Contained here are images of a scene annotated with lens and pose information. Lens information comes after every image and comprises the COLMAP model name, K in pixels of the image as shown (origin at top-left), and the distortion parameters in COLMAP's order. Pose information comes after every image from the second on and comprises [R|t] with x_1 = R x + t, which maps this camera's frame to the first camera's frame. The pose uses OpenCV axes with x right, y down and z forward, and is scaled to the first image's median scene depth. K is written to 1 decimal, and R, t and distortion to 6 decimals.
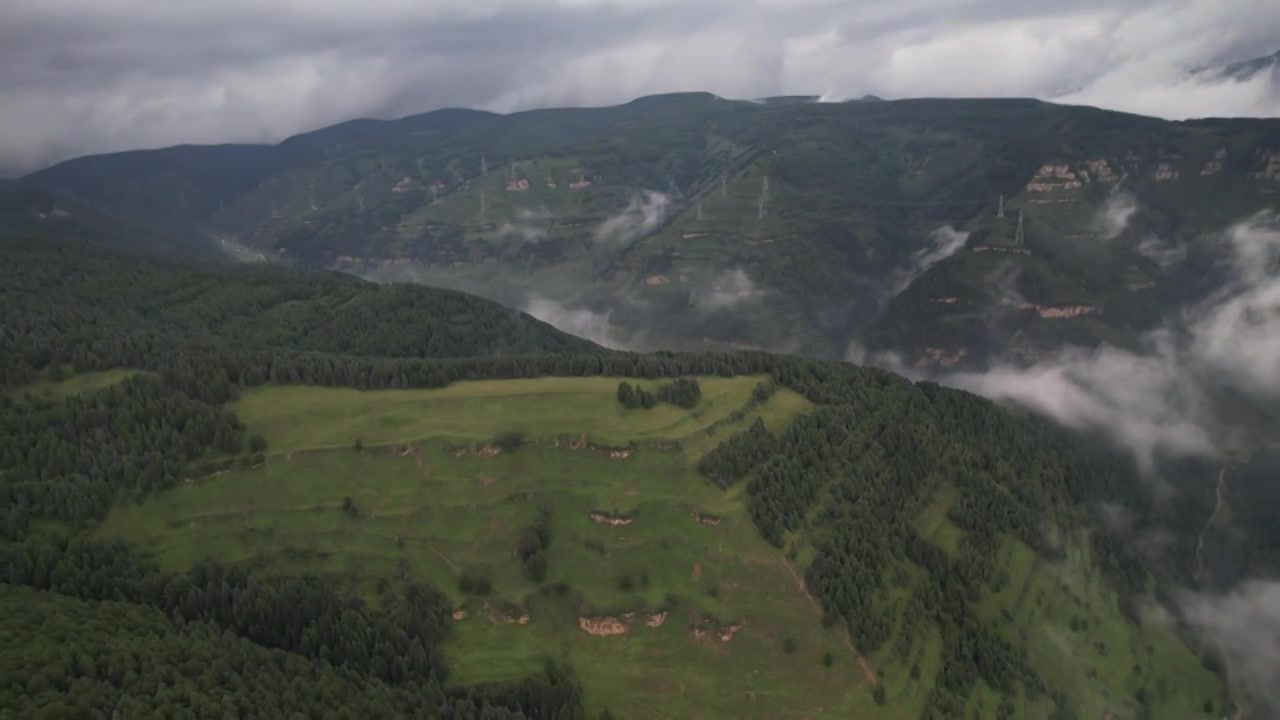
lens RADIAL K [[819.4, 0, 642.5], [0, 819.4, 361.8], [0, 0, 1]] dist [-0.083230, 0.075192]
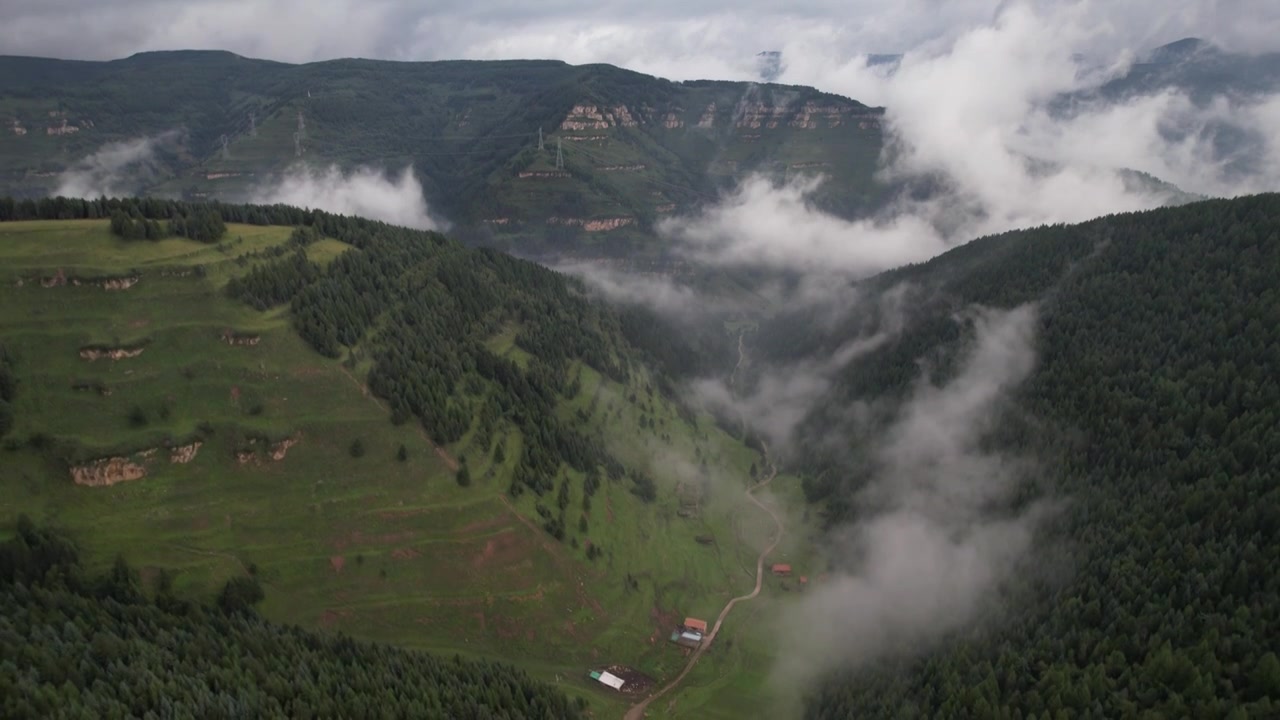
lens RADIAL K [[819.4, 0, 642.5], [0, 819.4, 361.8], [0, 0, 1]] dist [-0.083230, 0.075192]
pose [[0.863221, -0.097206, 0.495378, 0.018634], [0.101181, 0.994689, 0.018870, 0.217374], [-0.494582, 0.033834, 0.868472, 0.071661]]
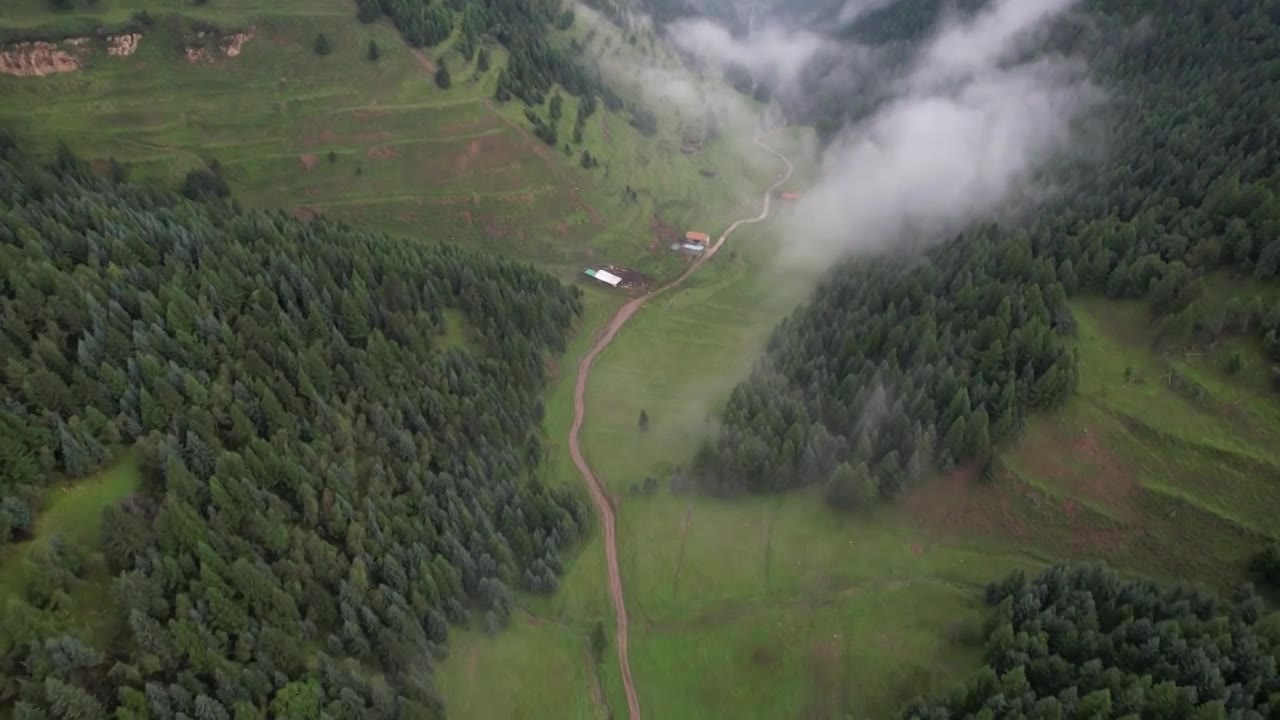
lens RADIAL K [[819.4, 0, 642.5], [0, 819.4, 361.8], [0, 0, 1]] dist [-0.083230, 0.075192]
pose [[0.864525, -0.238132, 0.442594, 0.027610], [0.093326, 0.941374, 0.324199, 0.330891], [-0.493849, -0.238973, 0.836065, 0.108917]]
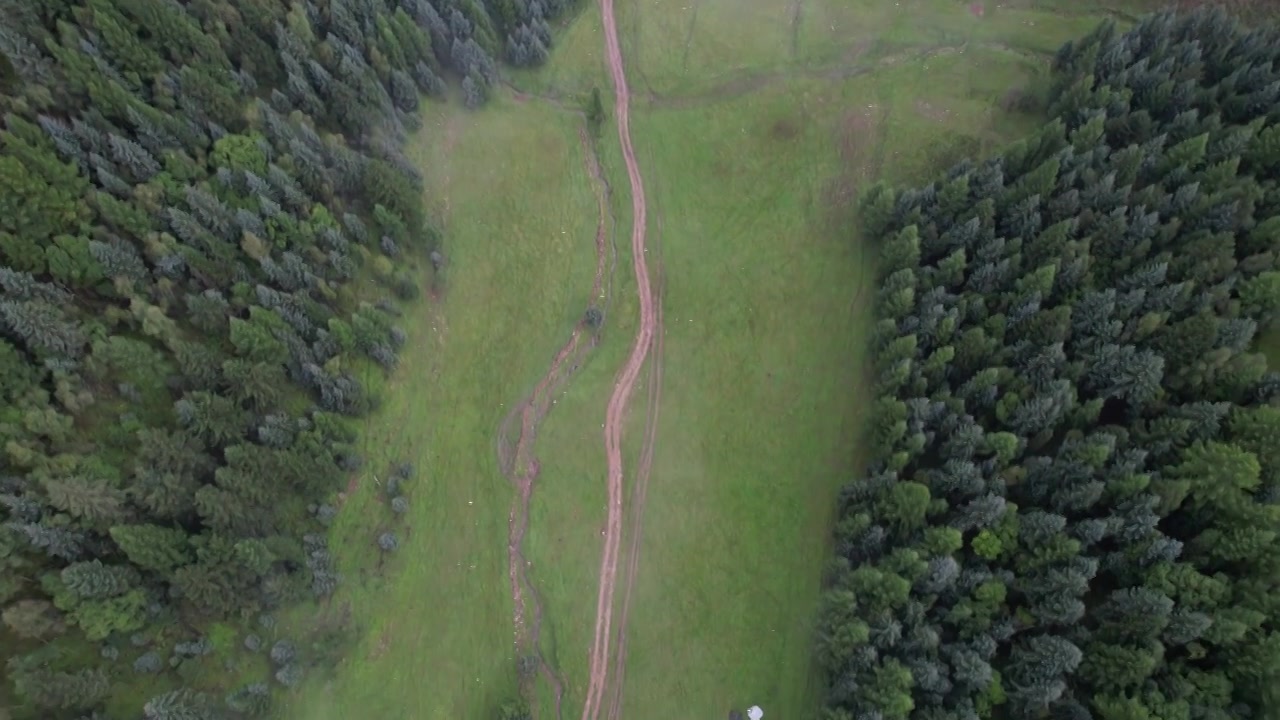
lens RADIAL K [[819.4, 0, 642.5], [0, 819.4, 361.8], [0, 0, 1]] dist [-0.083230, 0.075192]
pose [[0.866994, -0.420637, 0.267181, 0.032097], [0.093477, 0.663929, 0.741930, 0.385624], [-0.489472, -0.618274, 0.614942, 0.126815]]
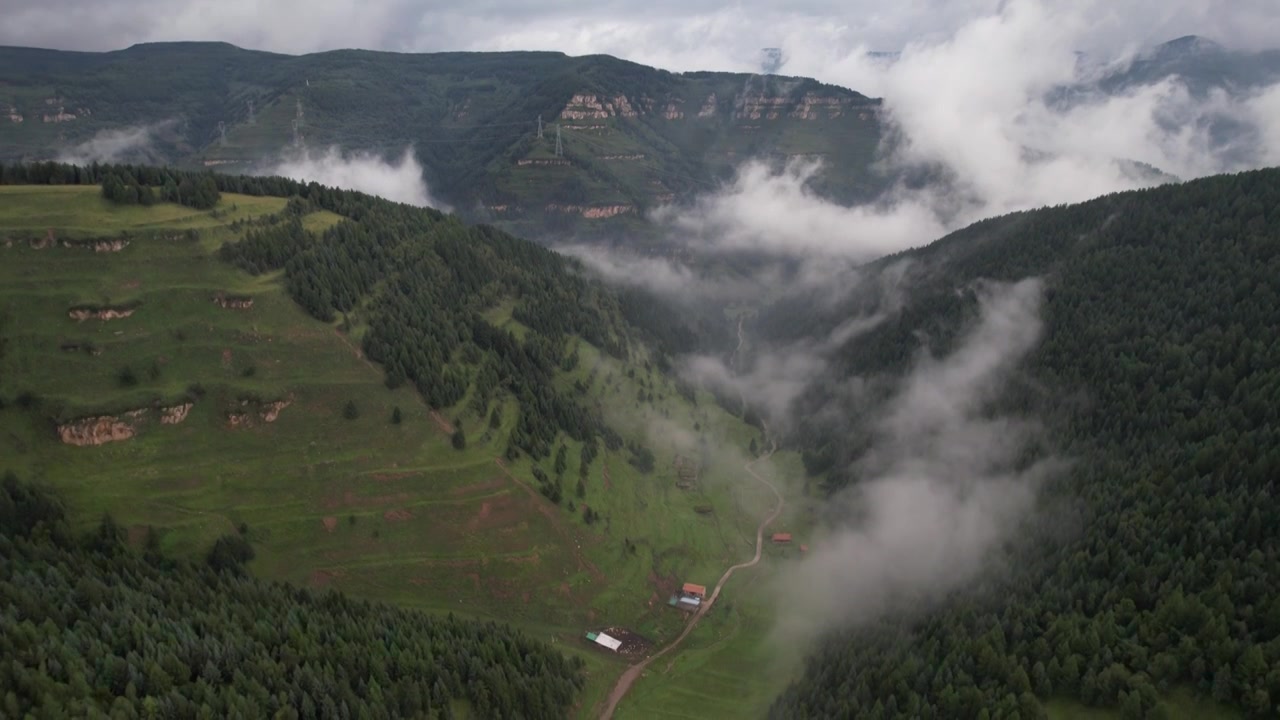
lens RADIAL K [[819.4, 0, 642.5], [0, 819.4, 361.8], [0, 0, 1]] dist [-0.083230, 0.075192]
pose [[0.862871, -0.094389, 0.496532, 0.021172], [0.097538, 0.995038, 0.019652, 0.249098], [-0.495924, 0.031473, 0.867796, 0.082078]]
